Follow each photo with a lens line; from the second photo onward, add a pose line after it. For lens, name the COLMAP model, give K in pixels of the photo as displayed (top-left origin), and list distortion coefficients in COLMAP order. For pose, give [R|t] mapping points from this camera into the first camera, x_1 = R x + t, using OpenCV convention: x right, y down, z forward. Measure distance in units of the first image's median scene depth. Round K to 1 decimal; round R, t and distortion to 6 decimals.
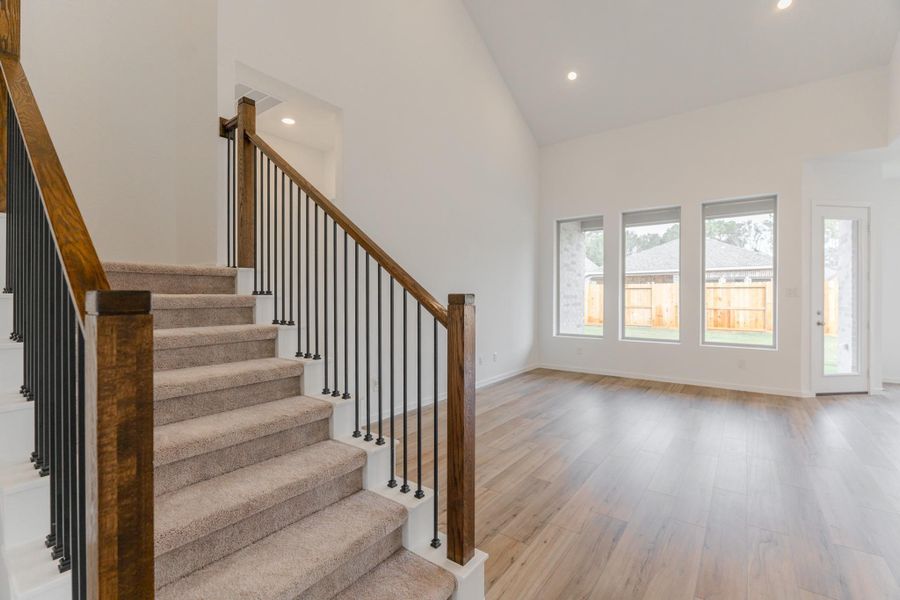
lens RADIAL K [[399.8, 0, 448.0], [0, 399.8, 296.9], [0, 0, 1]] dist [-0.000803, 0.000140]
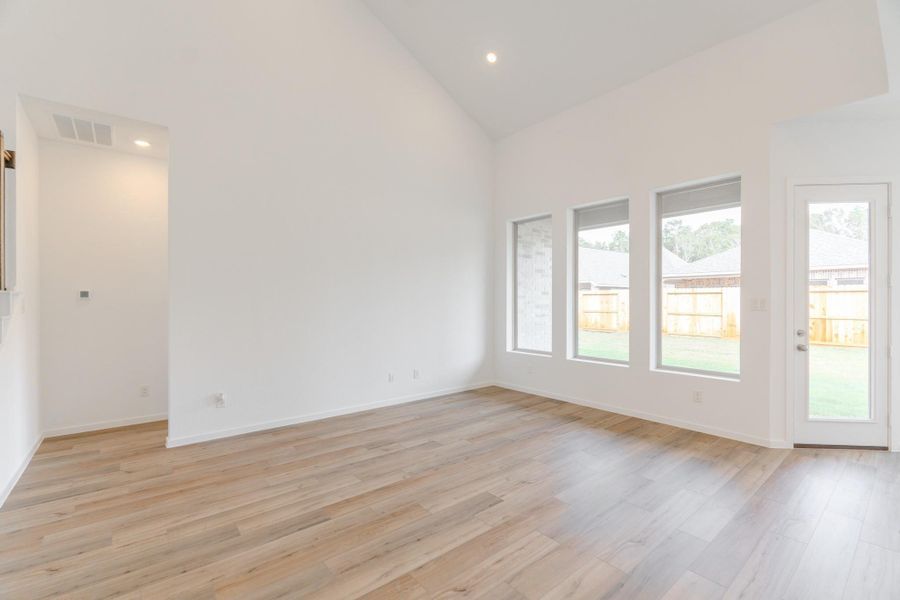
lens RADIAL K [[397.0, 0, 450.0], [0, 397.0, 300.0], [0, 0, 1]] dist [-0.002056, -0.000093]
pose [[0.971136, -0.002982, -0.238508, 0.421768], [0.002713, 0.999995, -0.001456, -0.018531], [0.238511, 0.000767, 0.971139, 0.128667]]
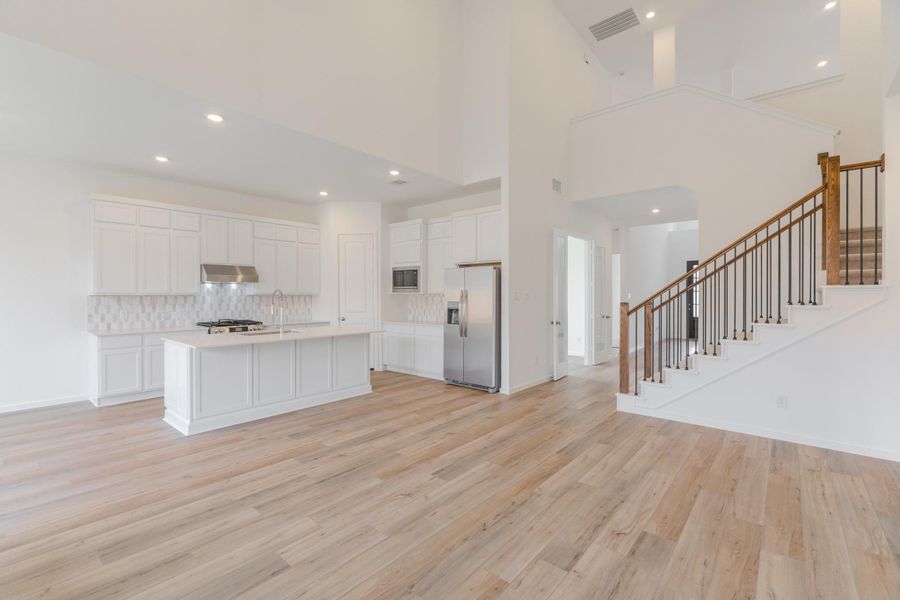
lens RADIAL K [[397.0, 0, 450.0], [0, 397.0, 300.0], [0, 0, 1]] dist [-0.002056, -0.000093]
pose [[-0.998112, -0.003762, 0.061308, 0.315742], [-0.002878, 0.999891, 0.014511, -0.017698], [-0.061356, 0.014307, -0.998013, 1.106135]]
